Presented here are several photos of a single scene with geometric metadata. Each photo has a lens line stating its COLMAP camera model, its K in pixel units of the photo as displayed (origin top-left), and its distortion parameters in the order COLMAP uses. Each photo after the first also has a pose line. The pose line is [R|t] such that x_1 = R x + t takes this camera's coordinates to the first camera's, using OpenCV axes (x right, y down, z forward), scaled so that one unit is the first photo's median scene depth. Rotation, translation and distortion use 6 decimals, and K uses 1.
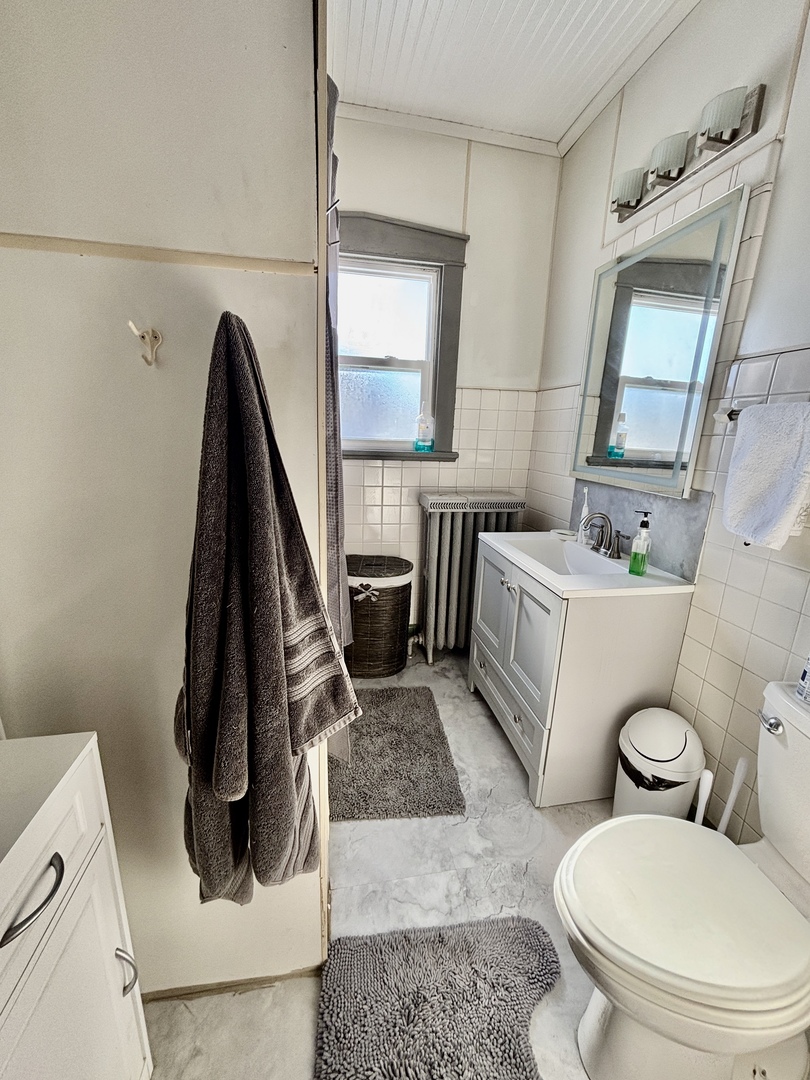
lens RADIAL K [[436.6, 0, 405.0], [0, 436.6, 540.0], [0, 0, 1]] dist [-0.000646, -0.000058]
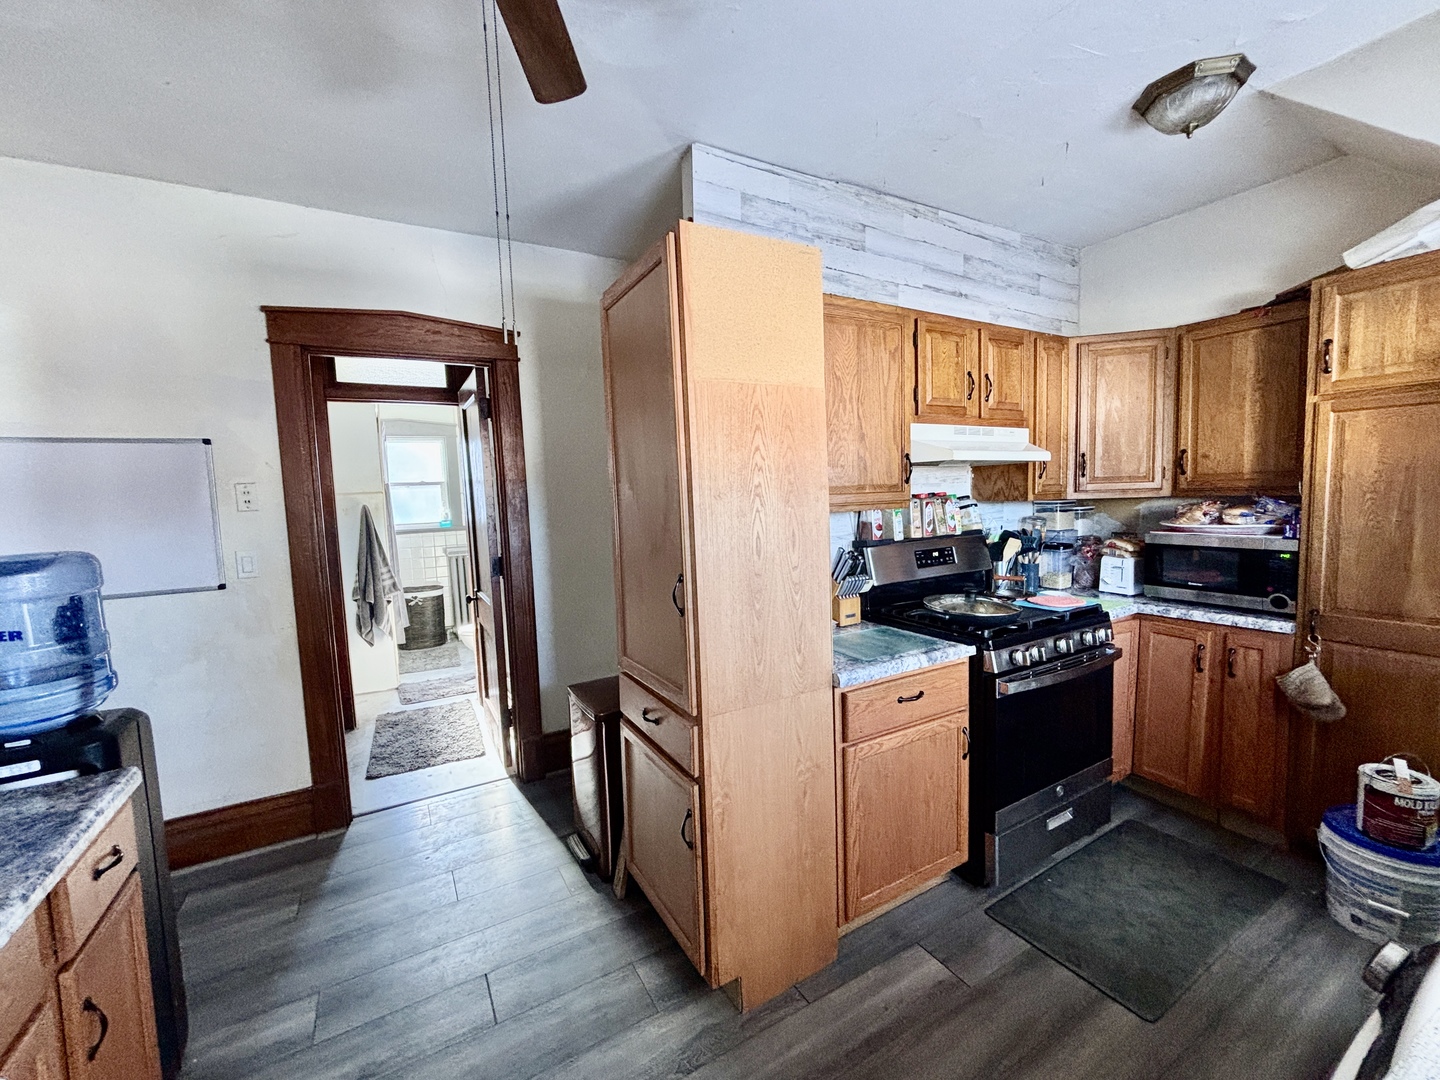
lens RADIAL K [[582.1, 0, 714.7], [0, 582.1, 540.8], [0, 0, 1]] dist [-0.000646, -0.000058]
pose [[0.937390, -0.105768, 0.331834, 0.329209], [0.158269, 0.978076, -0.135341, 0.422675], [-0.310244, 0.179386, 0.933579, -1.886113]]
